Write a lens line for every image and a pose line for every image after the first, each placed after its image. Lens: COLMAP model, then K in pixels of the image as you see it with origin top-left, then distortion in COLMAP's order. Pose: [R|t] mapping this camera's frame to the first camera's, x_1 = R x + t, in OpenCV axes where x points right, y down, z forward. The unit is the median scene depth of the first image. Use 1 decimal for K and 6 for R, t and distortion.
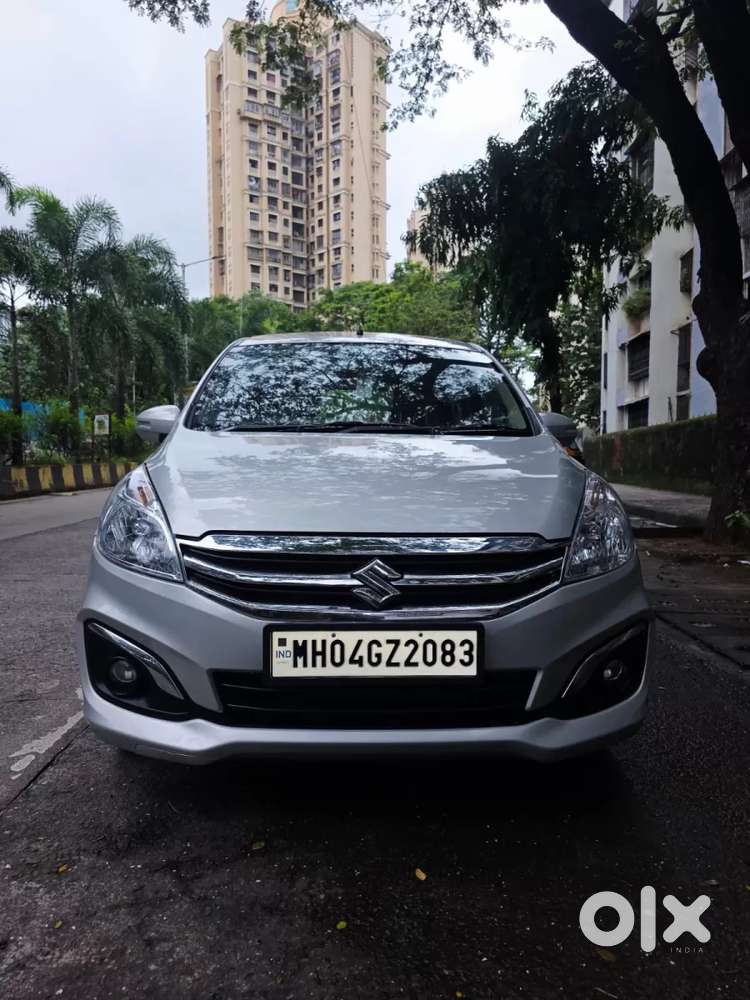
lens RADIAL K [[671.1, 0, 368.3], [0, 671.1, 505.7], [0, 0, 1]] dist [0.051402, -0.043685]
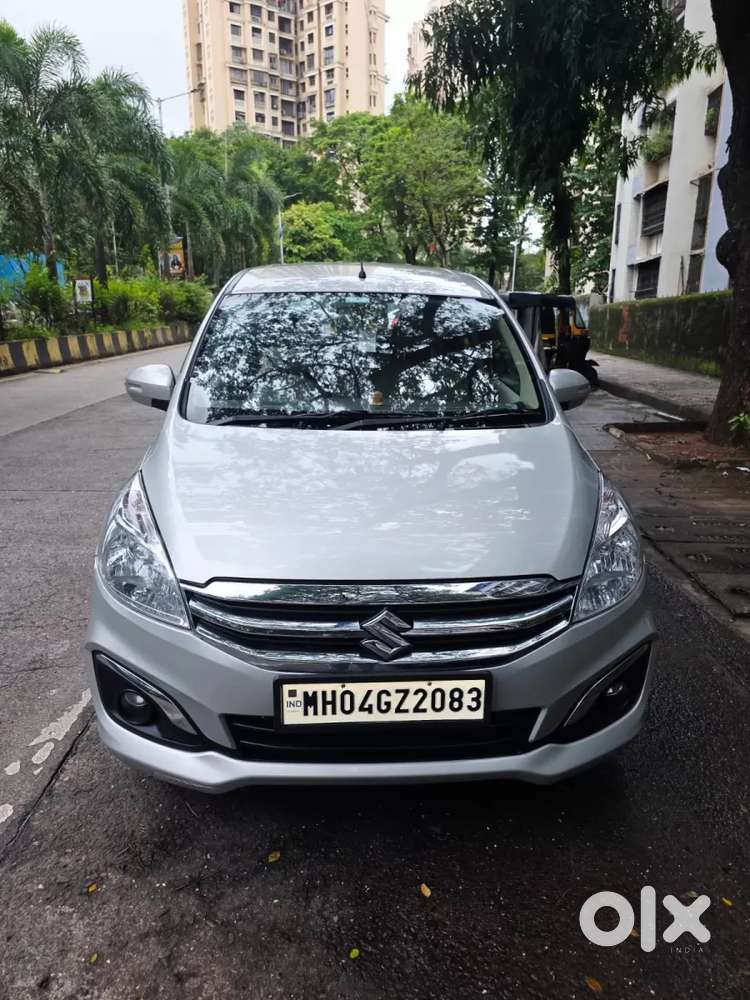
lens RADIAL K [[671.1, 0, 377.7], [0, 671.1, 502.4], [0, 0, 1]] dist [0.051402, -0.043685]
pose [[0.999844, -0.002646, 0.017448, -0.007385], [-0.000954, 0.979154, 0.203116, -0.122058], [-0.017621, -0.203101, 0.978999, 0.028840]]
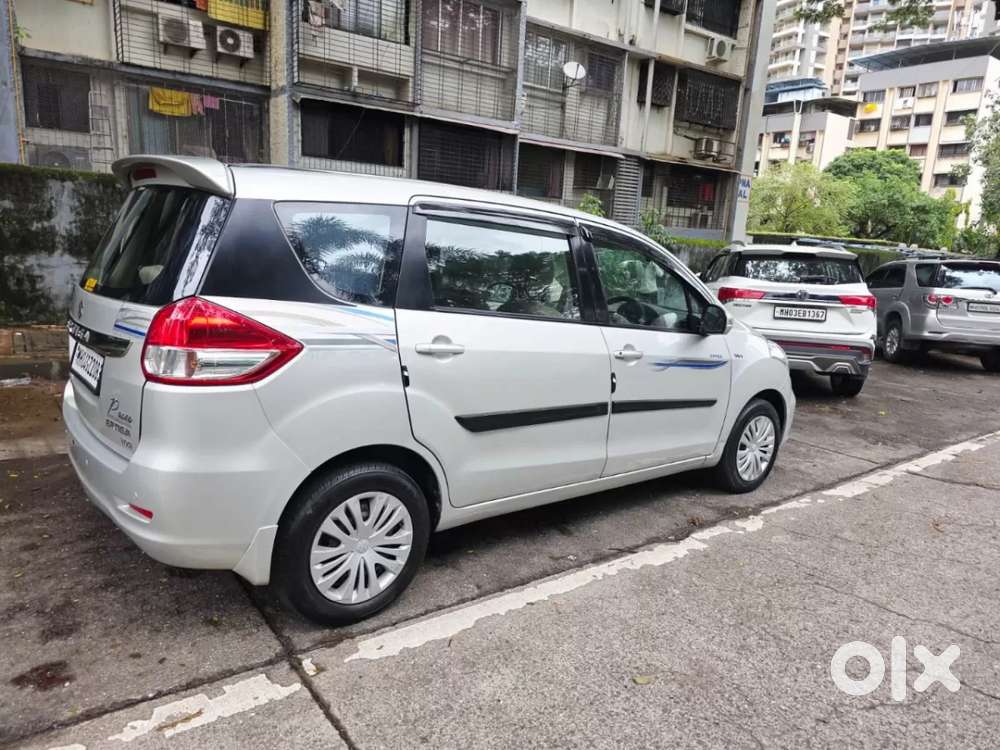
lens RADIAL K [[671.1, 0, 499.2], [0, 671.1, 374.0], [0, 0, 1]] dist [0.051402, -0.043685]
pose [[-0.600600, -0.193352, 0.775819, -0.827901], [-0.013656, 0.972659, 0.231837, -0.242516], [-0.799433, 0.128647, -0.586819, 1.631700]]
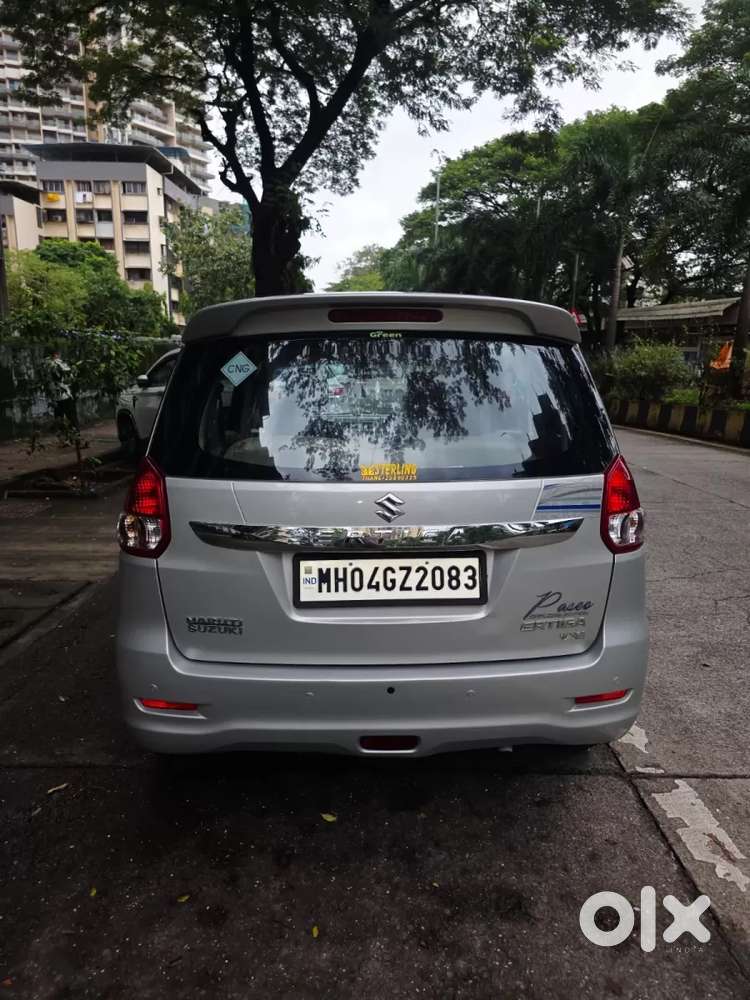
lens RADIAL K [[671.1, 0, 374.2], [0, 671.1, 495.3], [0, 0, 1]] dist [0.051402, -0.043685]
pose [[-0.999842, -0.017753, 0.000952, -0.032421], [-0.016883, 0.964934, 0.261948, -0.277348], [-0.005569, 0.261891, -0.965081, 2.021124]]
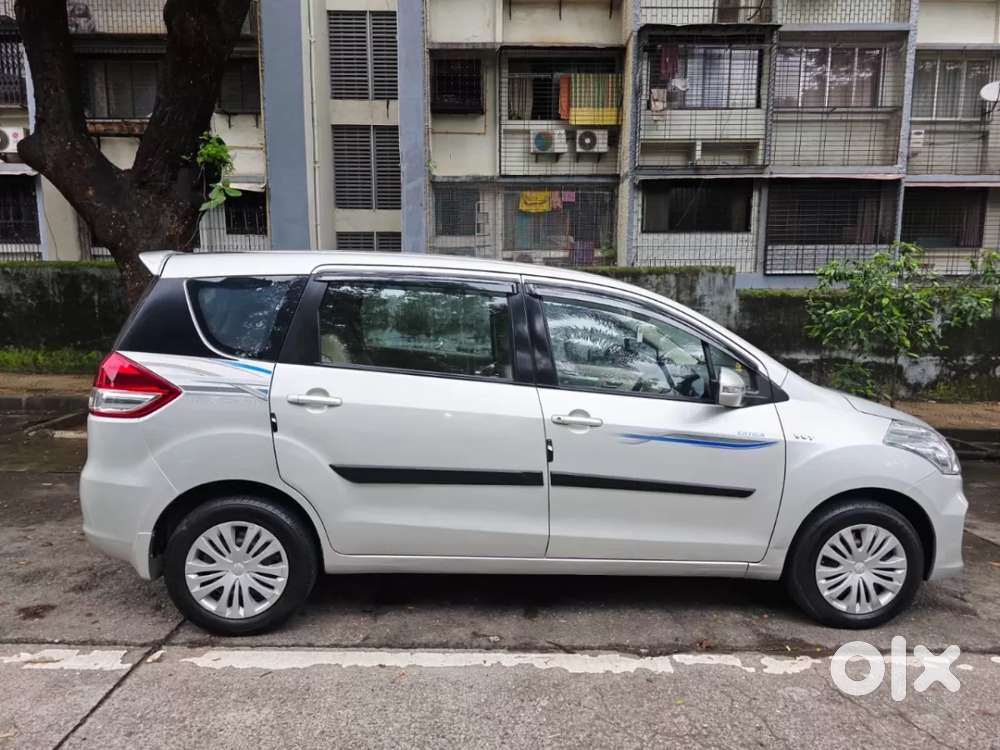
lens RADIAL K [[671.1, 0, 499.6], [0, 671.1, 379.6], [0, 0, 1]] dist [0.051402, -0.043685]
pose [[-0.029073, -0.122753, 0.992011, -1.007919], [0.047749, 0.991127, 0.124043, -0.214083], [-0.998436, 0.050974, -0.022954, 1.077887]]
